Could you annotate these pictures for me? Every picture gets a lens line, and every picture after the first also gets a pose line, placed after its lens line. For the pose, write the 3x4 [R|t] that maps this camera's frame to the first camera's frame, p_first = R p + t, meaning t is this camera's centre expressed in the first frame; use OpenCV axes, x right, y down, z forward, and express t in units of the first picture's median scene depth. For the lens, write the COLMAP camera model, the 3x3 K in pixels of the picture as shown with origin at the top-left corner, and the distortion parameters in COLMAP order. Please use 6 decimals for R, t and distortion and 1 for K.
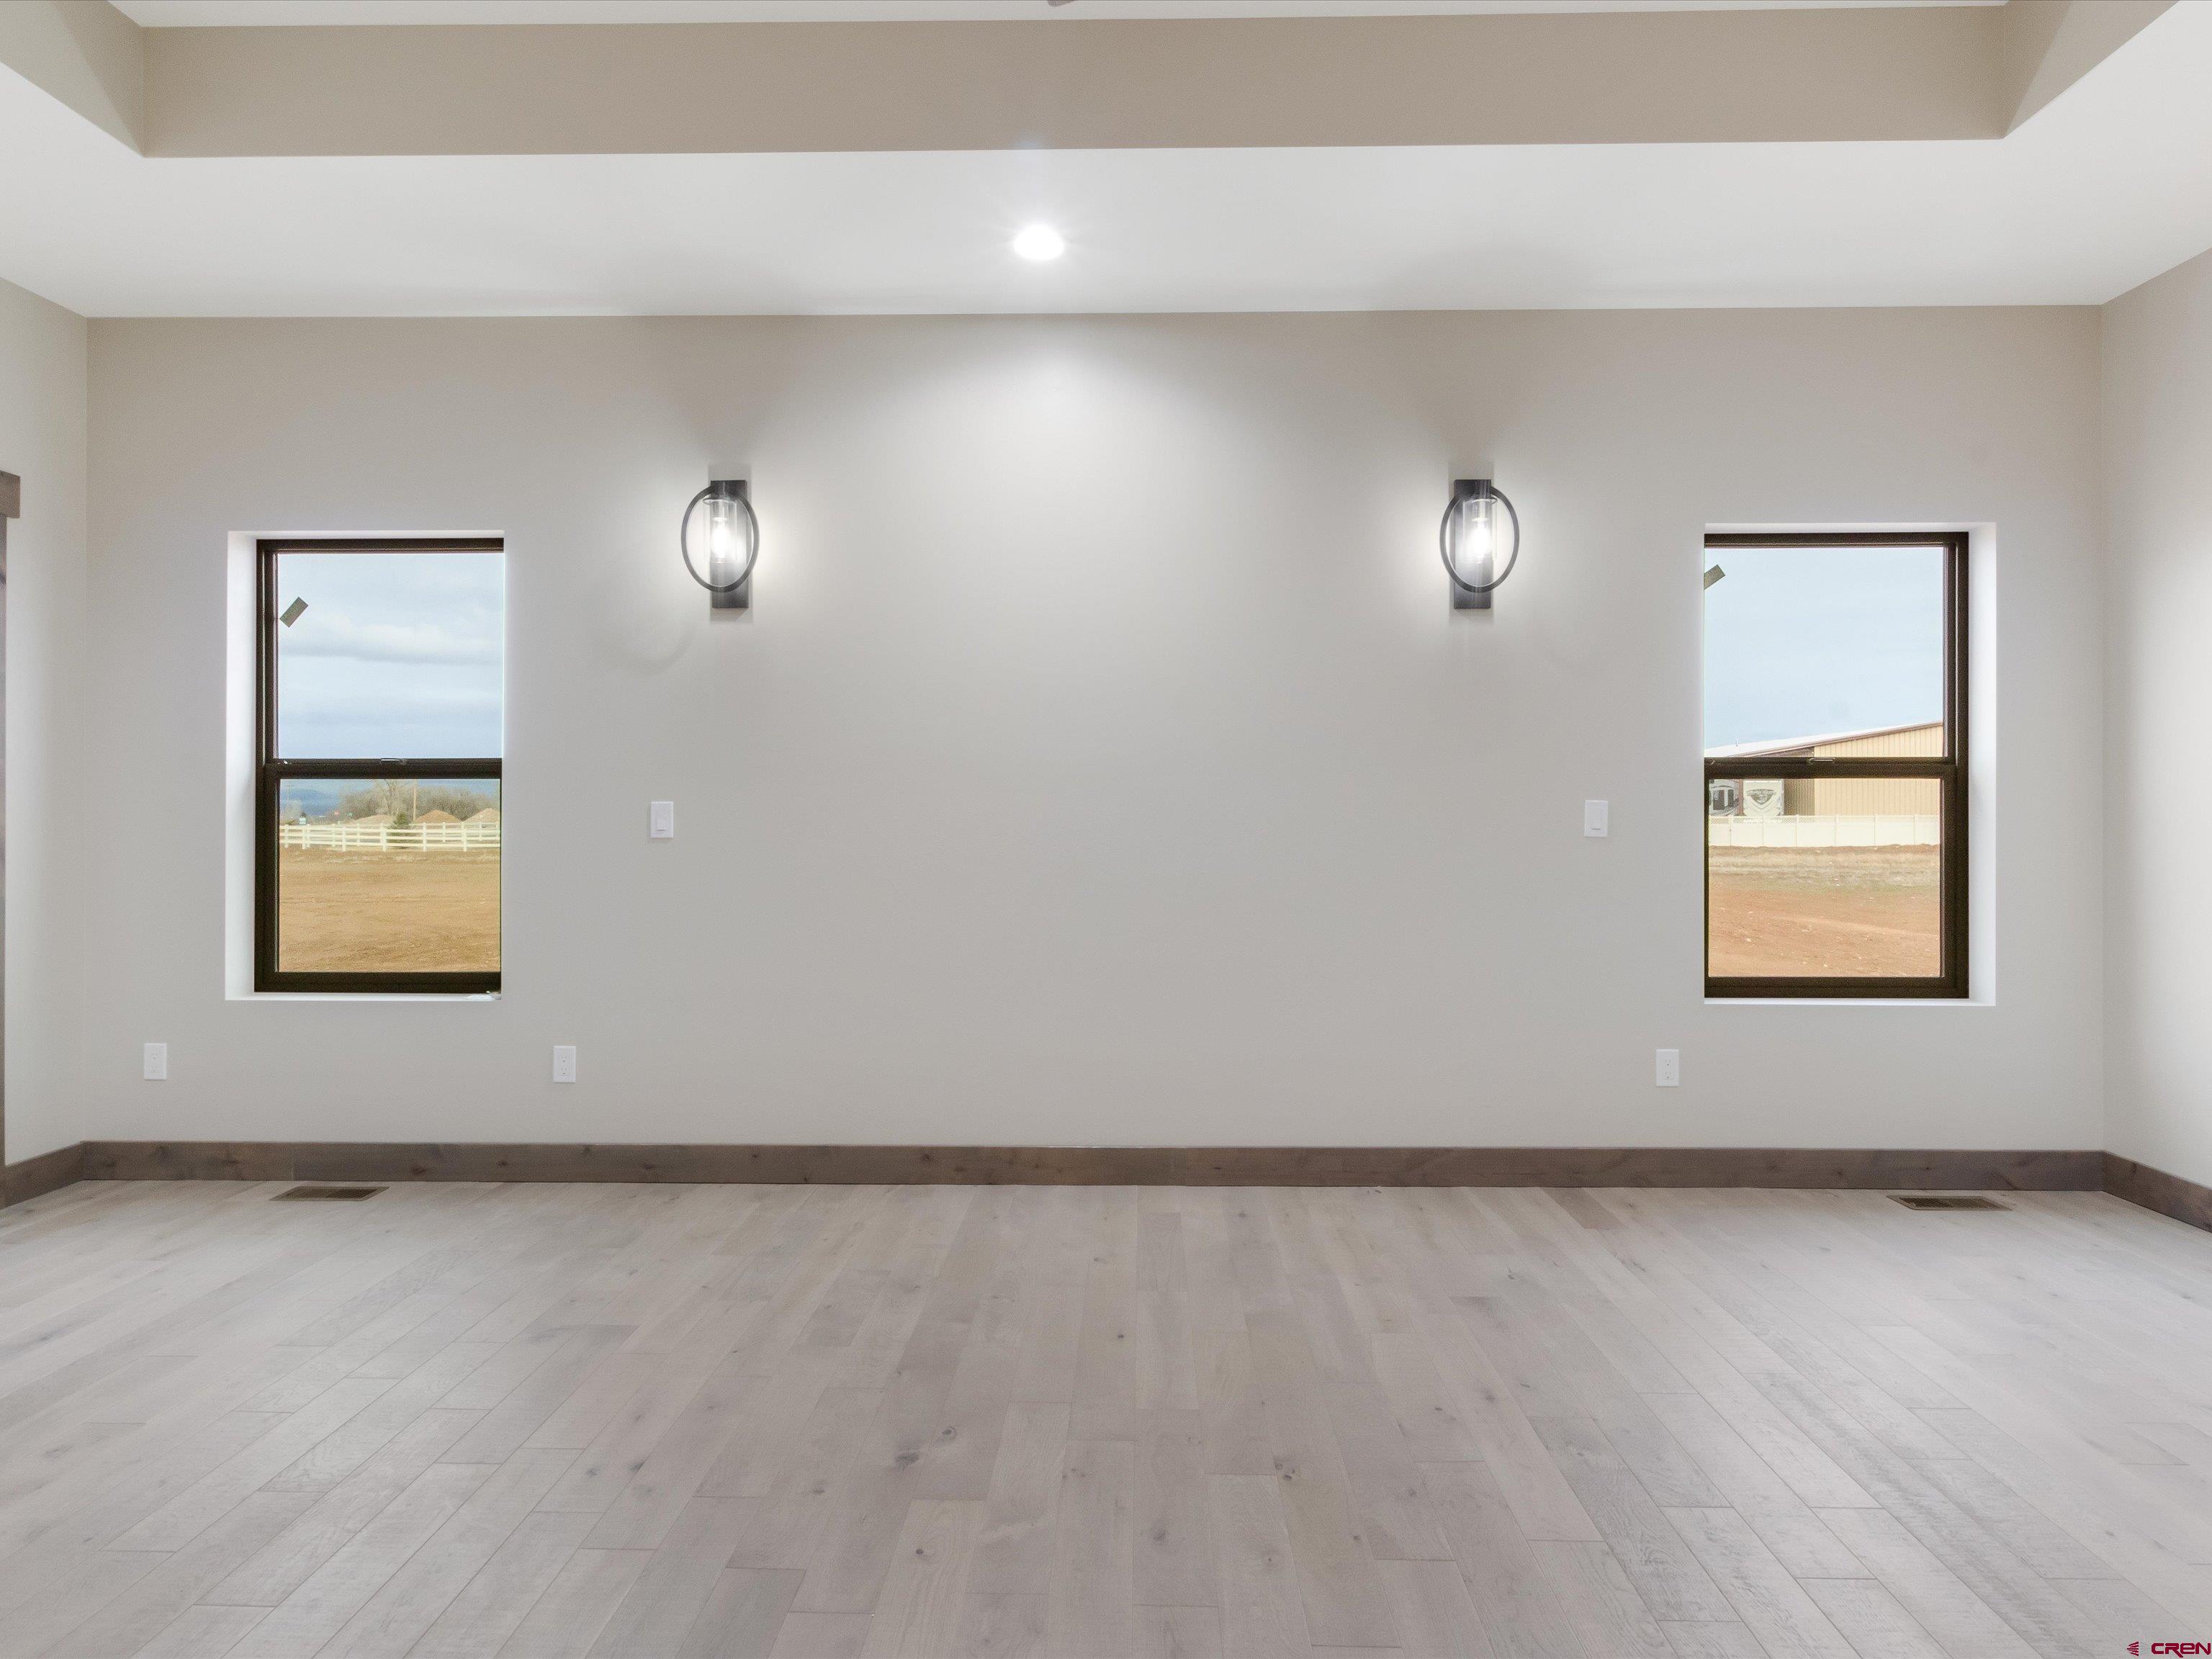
lens RADIAL K [[1235.6, 0, 1107.9], [0, 1235.6, 819.2], [0, 0, 1]] dist [0.003958, 0.001162]
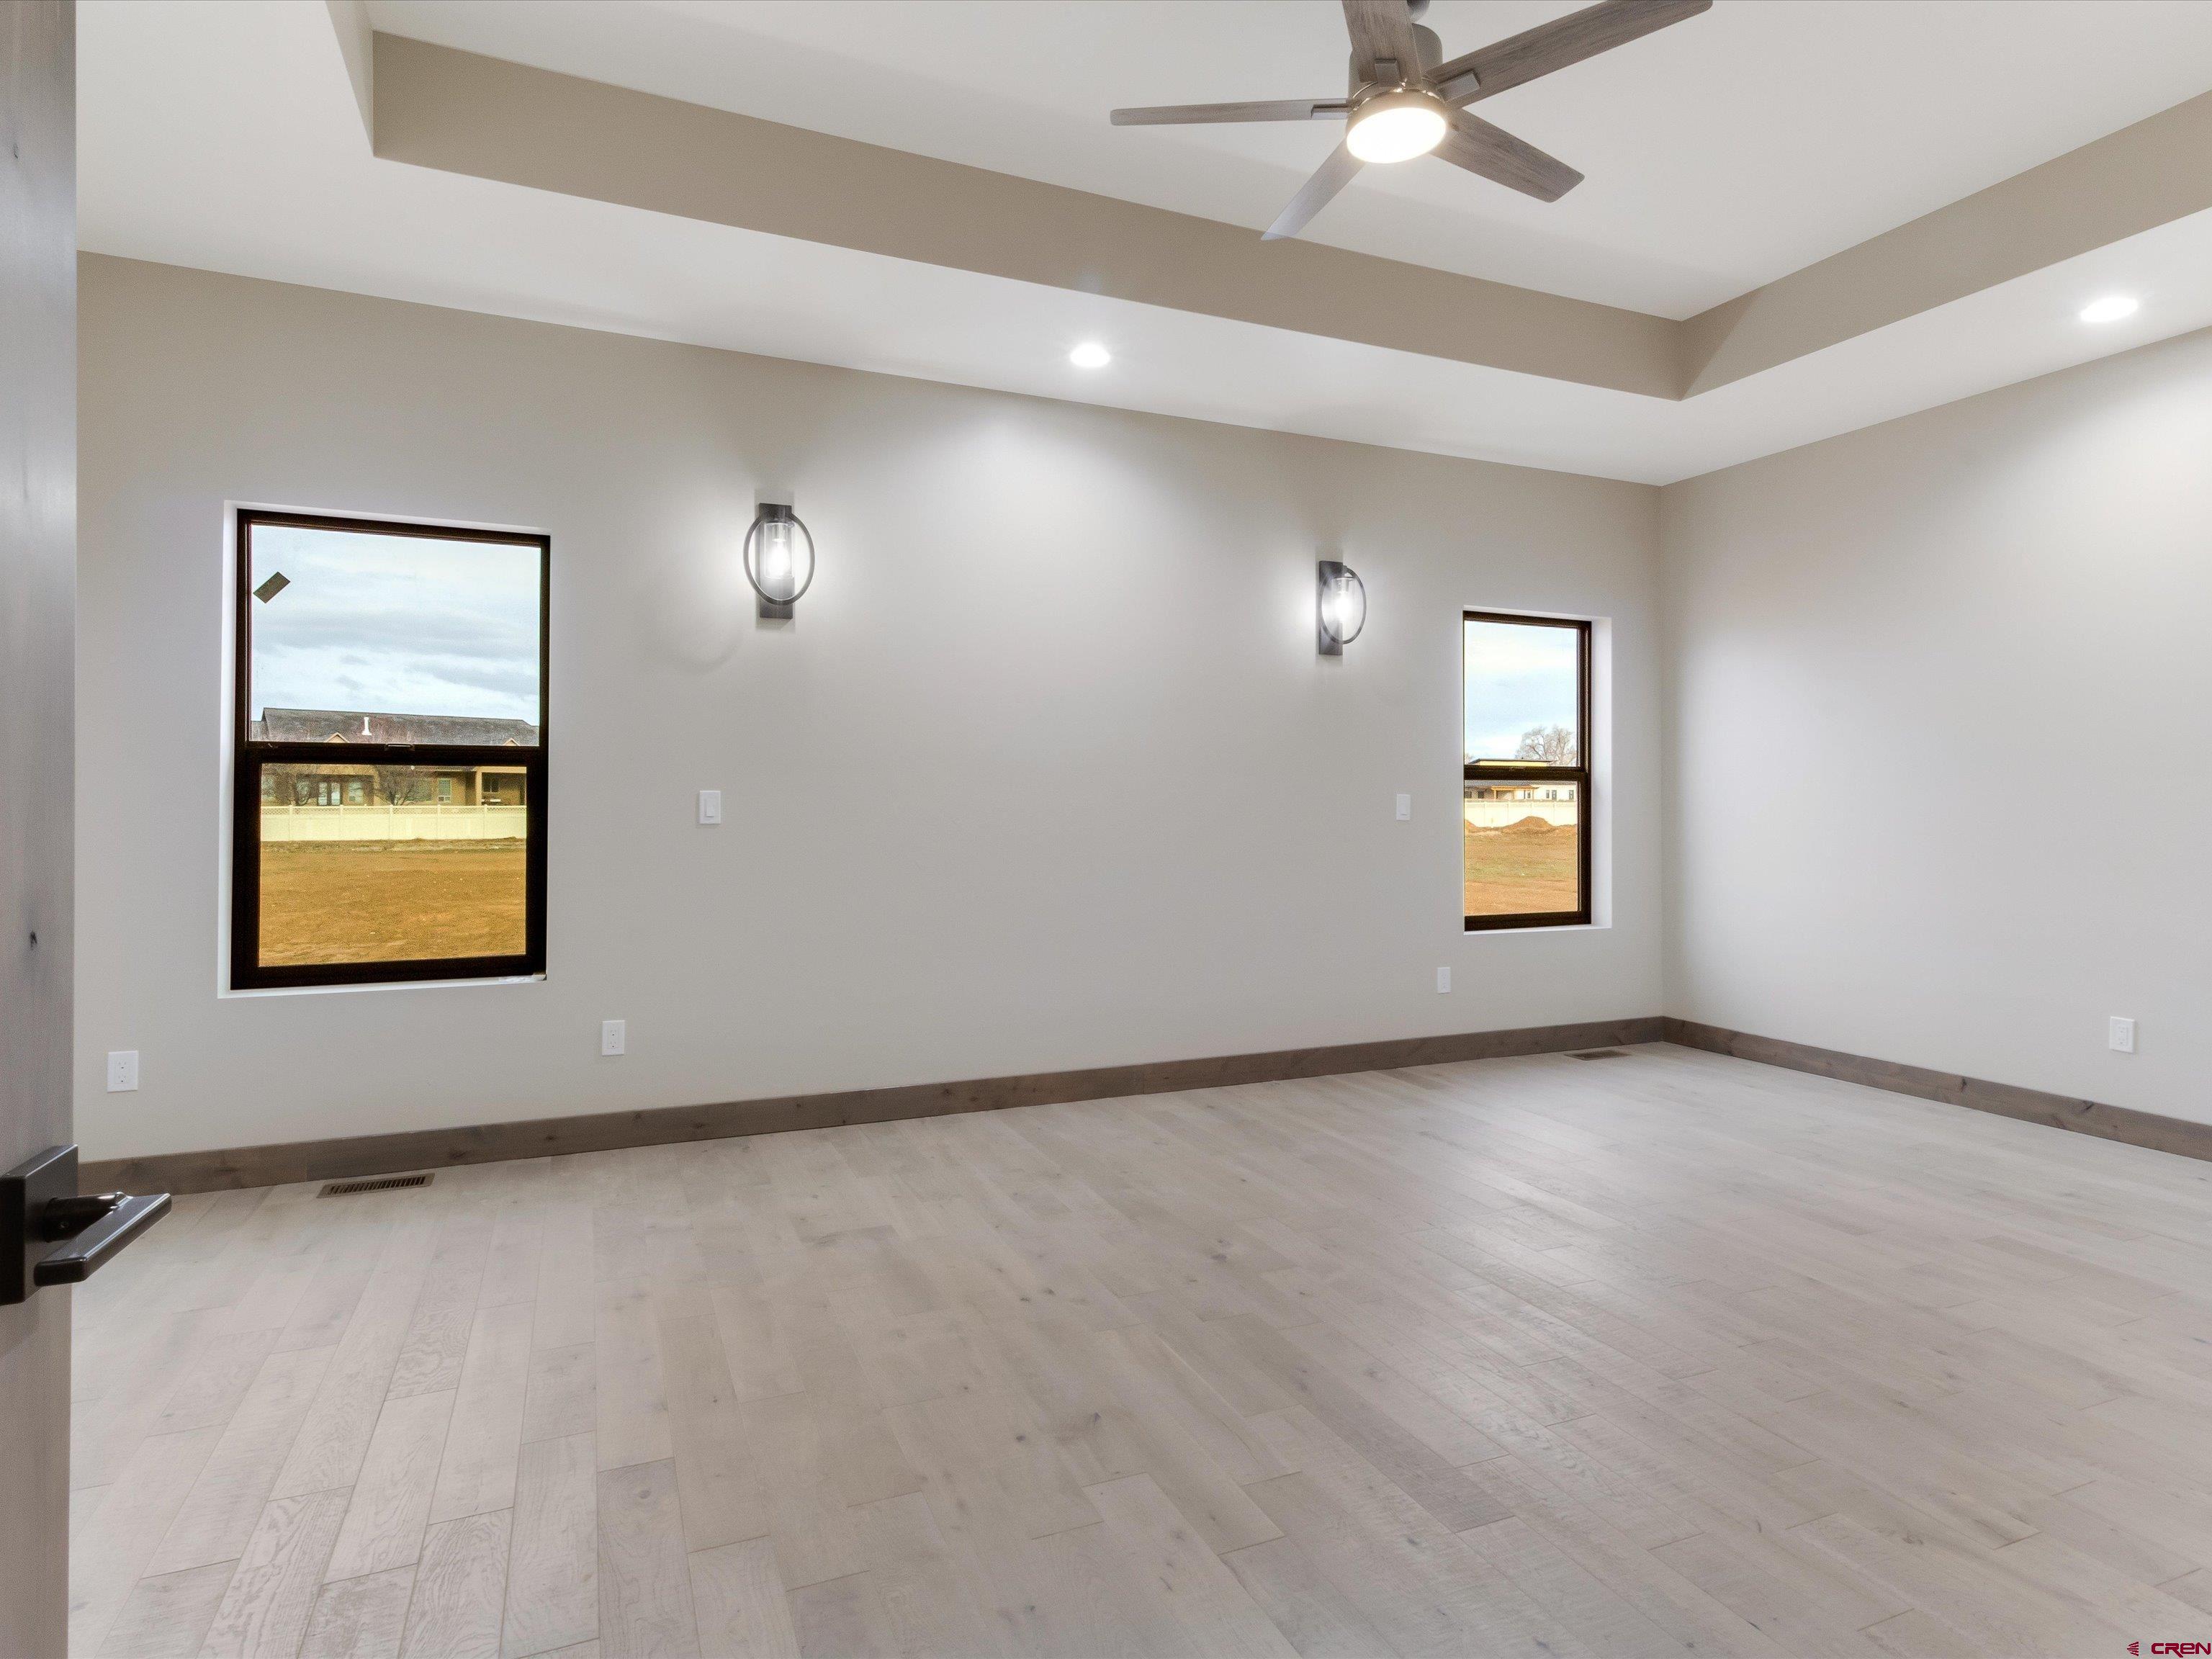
lens RADIAL K [[1212.8, 0, 1103.3], [0, 1212.8, 802.1], [0, 0, 1]] dist [0.015038, 0.001140]
pose [[0.909440, 0.003235, 0.415823, -0.494968], [-0.001806, 0.999991, -0.003830, -0.000471], [-0.415832, 0.002732, 0.909437, -0.123637]]
